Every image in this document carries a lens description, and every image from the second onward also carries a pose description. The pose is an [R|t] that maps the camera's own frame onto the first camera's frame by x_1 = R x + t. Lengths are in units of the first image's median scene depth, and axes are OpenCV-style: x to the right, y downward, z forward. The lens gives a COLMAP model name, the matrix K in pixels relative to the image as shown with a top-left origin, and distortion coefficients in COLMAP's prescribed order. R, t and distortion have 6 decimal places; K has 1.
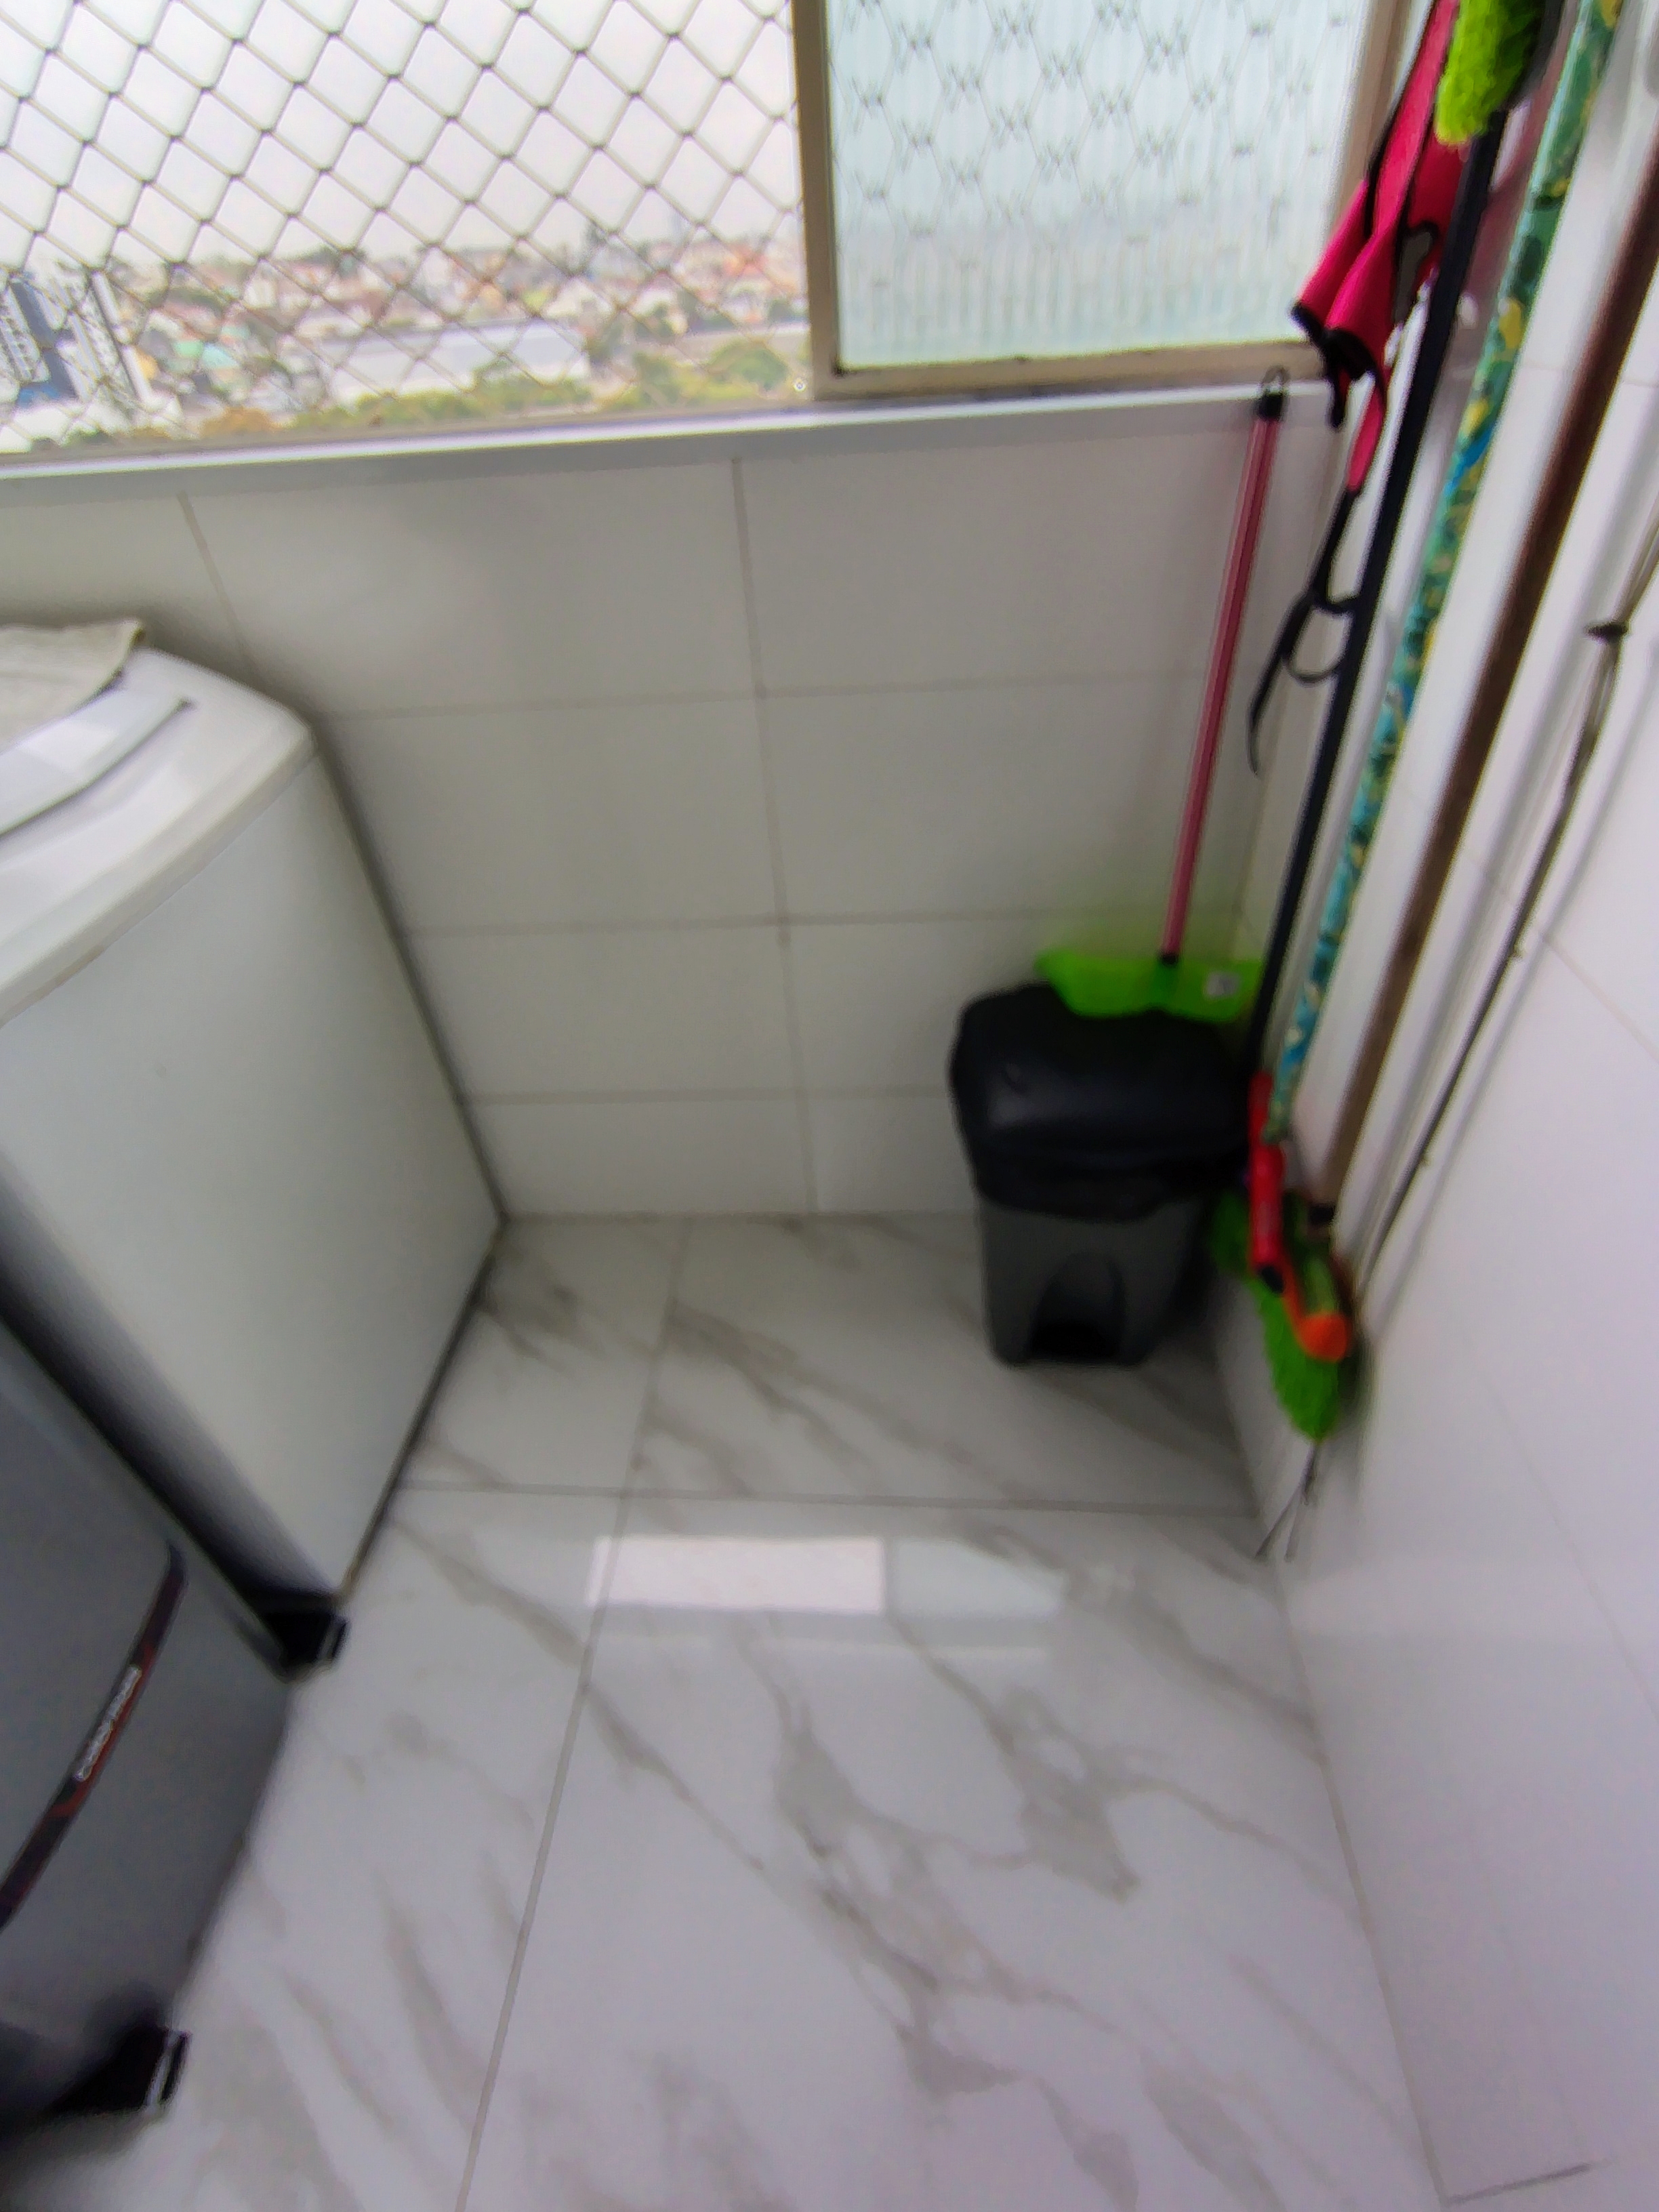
lens RADIAL K [[1003.6, 0, 837.7], [0, 1003.6, 1113.3], [0, 0, 1]] dist [-0.004035, 0.001340]
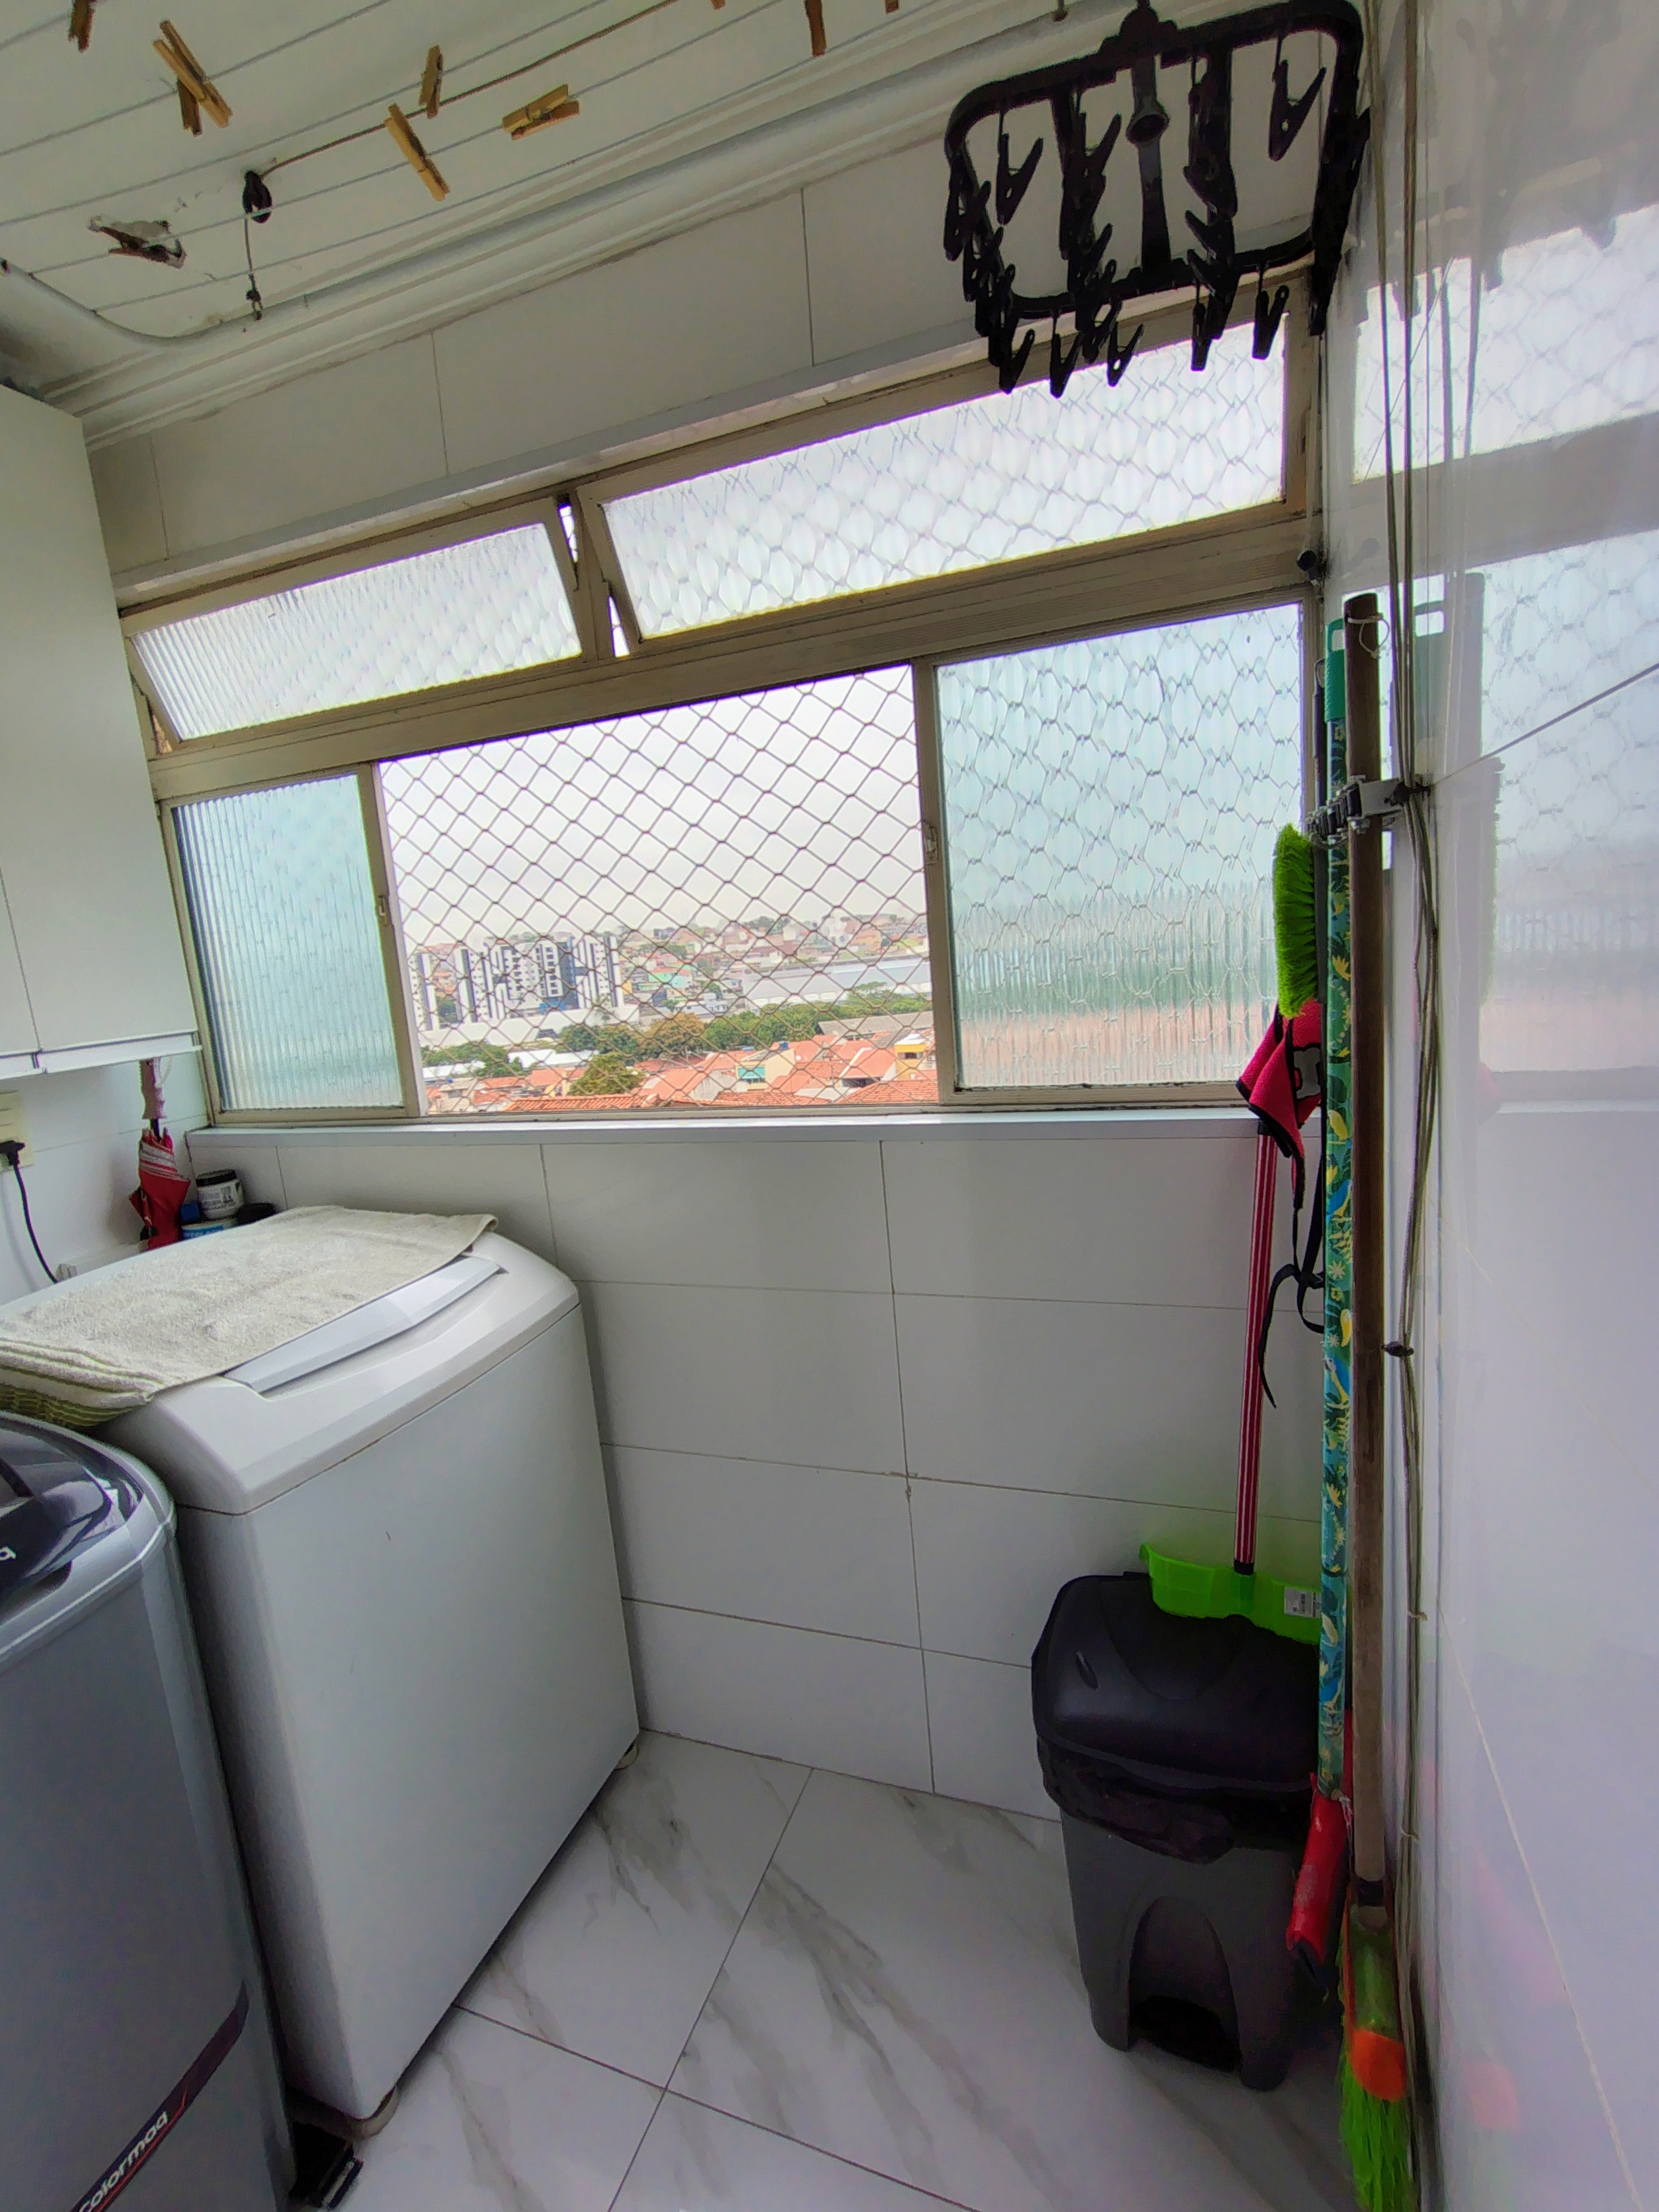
lens RADIAL K [[1003.6, 0, 825.8], [0, 1003.6, 1128.7], [0, 0, 1]] dist [-0.004035, 0.001340]
pose [[0.951553, 0.033890, -0.305611, 0.184553], [-0.175746, 0.875504, -0.450118, -0.007176], [0.252309, 0.482021, 0.839044, -0.163010]]
